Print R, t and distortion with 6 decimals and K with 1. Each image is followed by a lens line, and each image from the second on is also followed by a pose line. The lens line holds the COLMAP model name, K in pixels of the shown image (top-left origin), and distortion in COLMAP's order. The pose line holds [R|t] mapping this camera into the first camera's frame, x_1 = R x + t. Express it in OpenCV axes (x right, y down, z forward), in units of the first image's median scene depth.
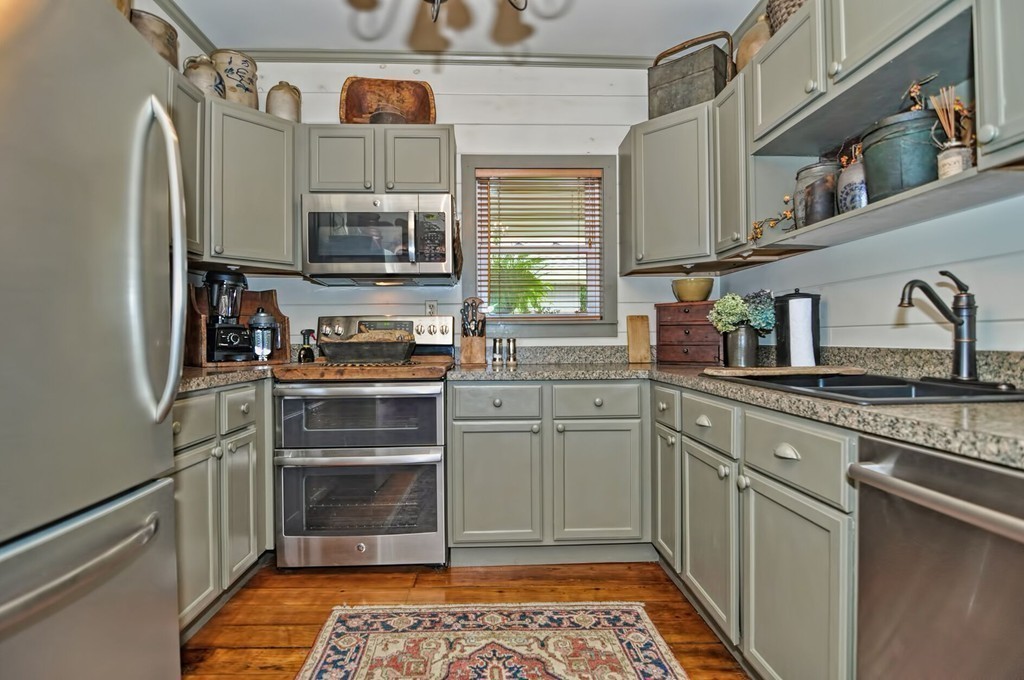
lens RADIAL K [[498.7, 0, 509.9], [0, 498.7, 341.4], [0, 0, 1]] dist [-0.020600, -0.001054]
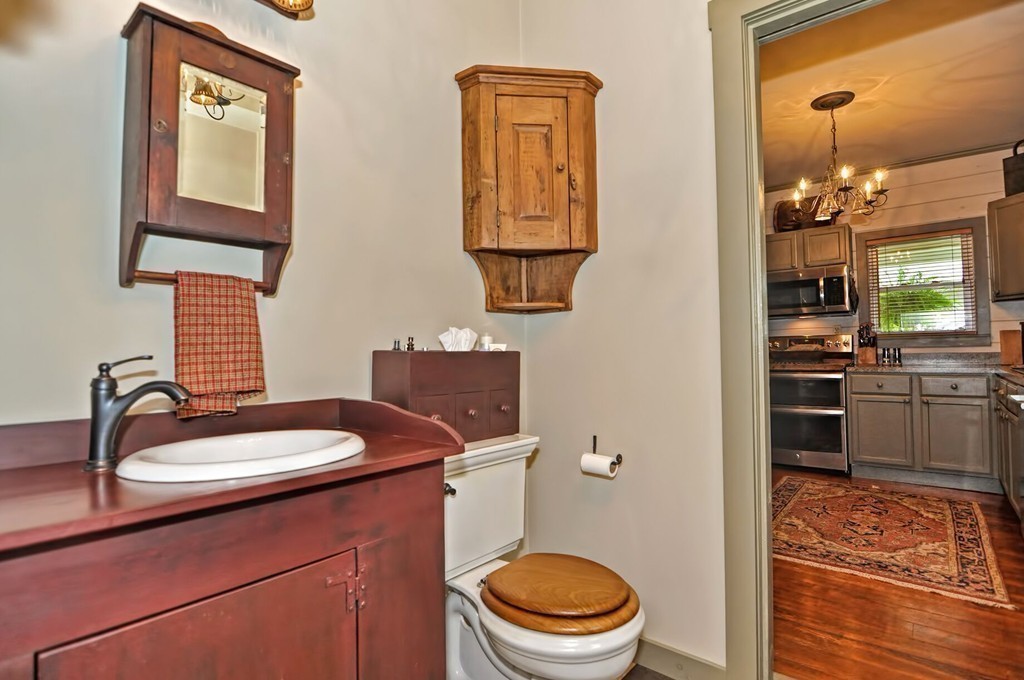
lens RADIAL K [[498.7, 0, 511.8], [0, 498.7, 335.5], [0, 0, 1]] dist [-0.020600, -0.001054]
pose [[0.733100, -0.025708, -0.679635, 0.170754], [0.008052, 0.999543, -0.029123, -0.010601], [0.680073, 0.015878, 0.732973, -0.959678]]
